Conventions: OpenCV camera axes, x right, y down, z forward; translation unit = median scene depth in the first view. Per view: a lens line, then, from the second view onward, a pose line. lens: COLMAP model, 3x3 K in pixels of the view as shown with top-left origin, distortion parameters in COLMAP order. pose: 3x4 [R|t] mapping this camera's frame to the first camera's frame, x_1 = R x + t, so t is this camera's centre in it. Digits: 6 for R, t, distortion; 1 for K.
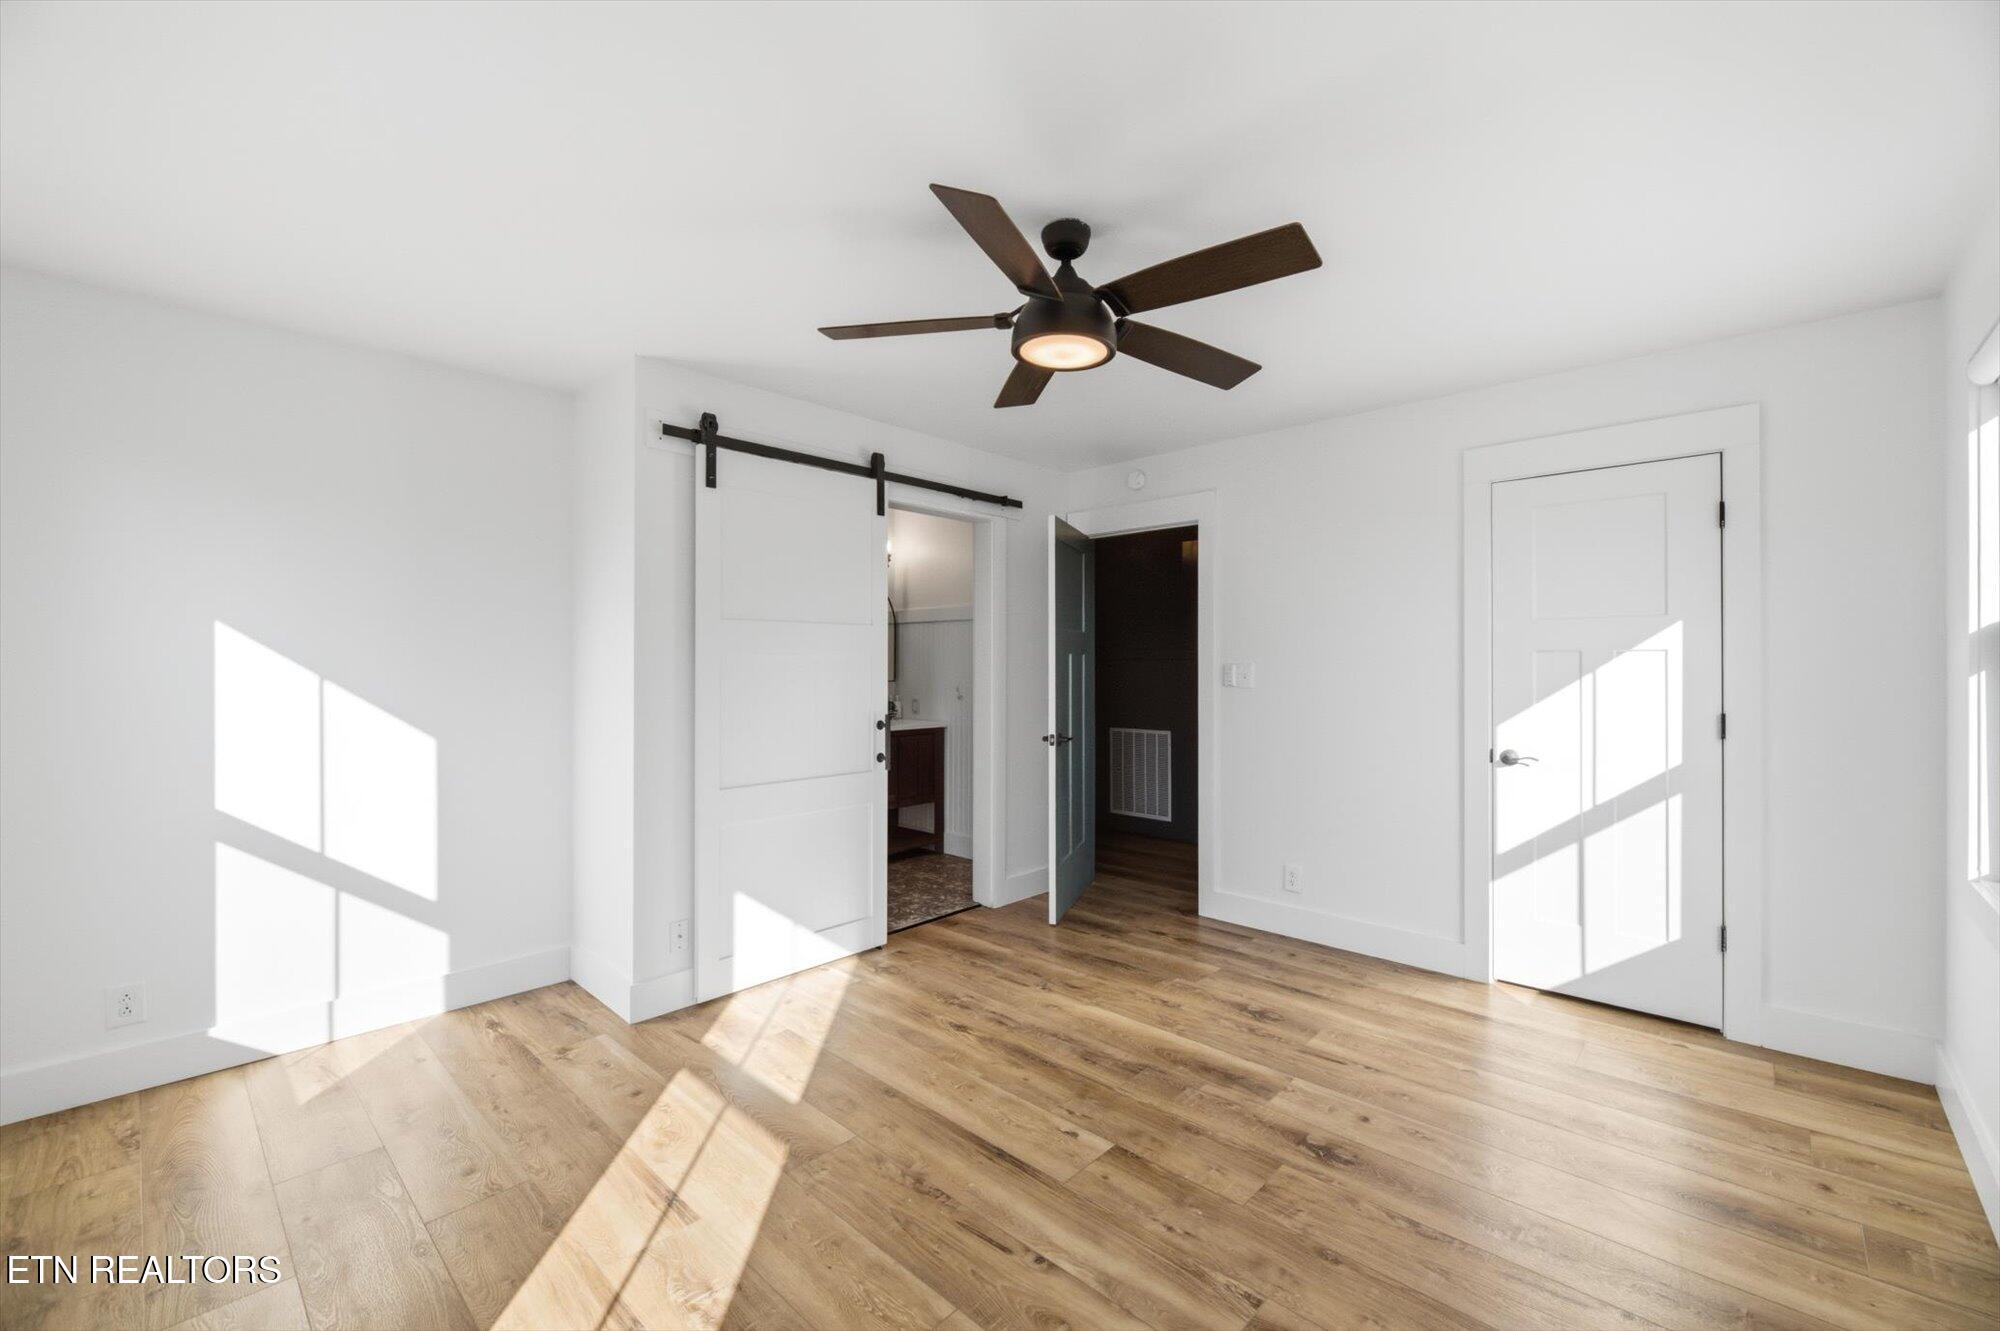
lens RADIAL K [[876.1, 0, 993.3], [0, 876.1, 660.7], [0, 0, 1]] dist [-0.000069, -0.000237]
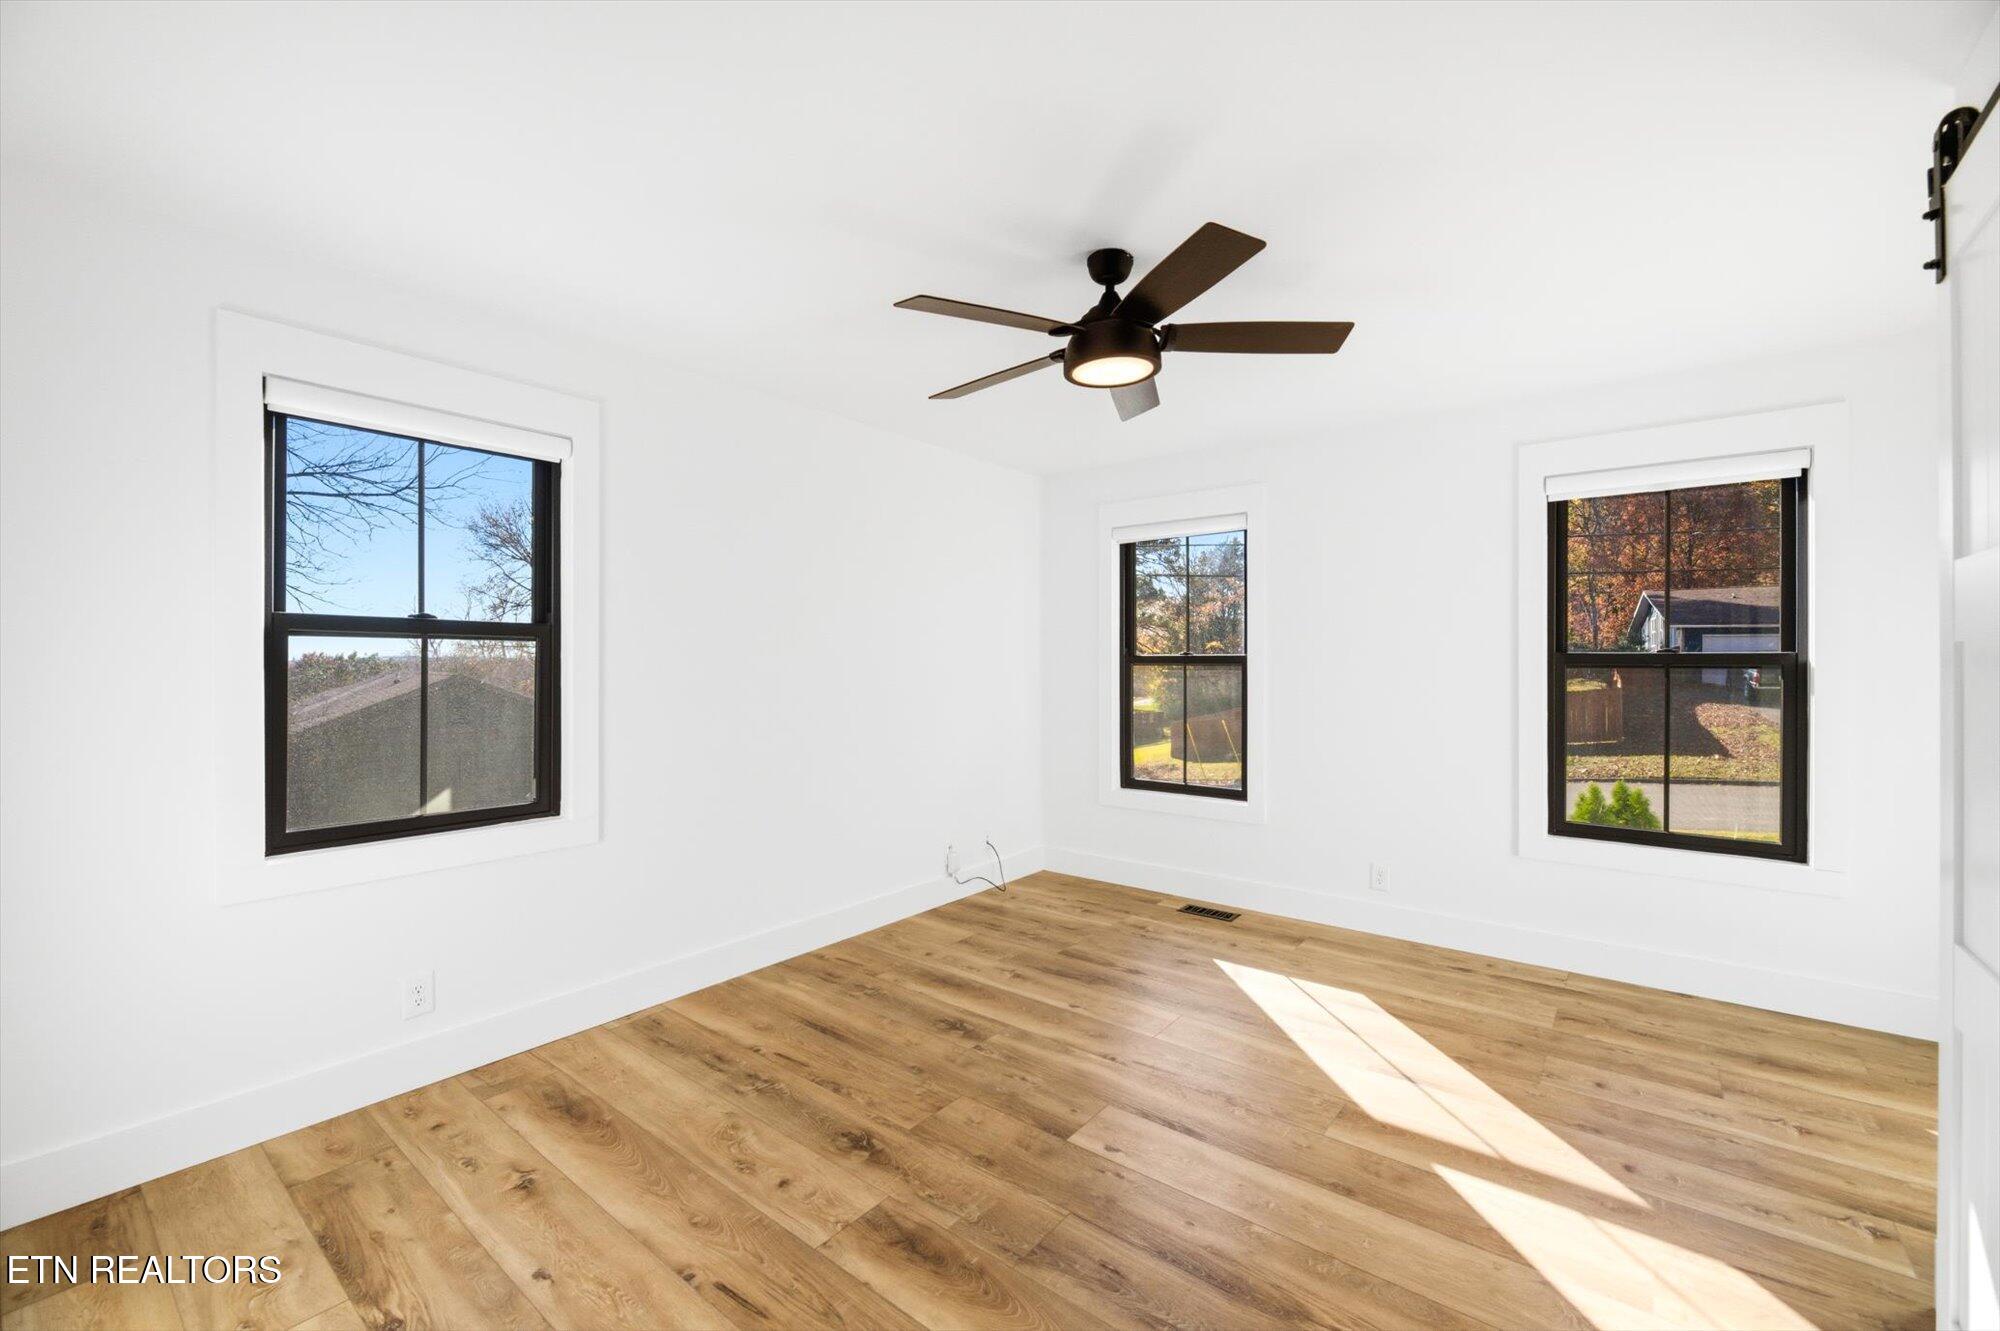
lens RADIAL K [[876.1, 0, 993.3], [0, 876.1, 660.7], [0, 0, 1]] dist [-0.000069, -0.000237]
pose [[-0.996849, 0.001969, -0.079300, 0.300866], [0.002309, 0.999989, -0.004194, 0.009888], [0.079291, -0.004363, -0.996842, 1.995891]]
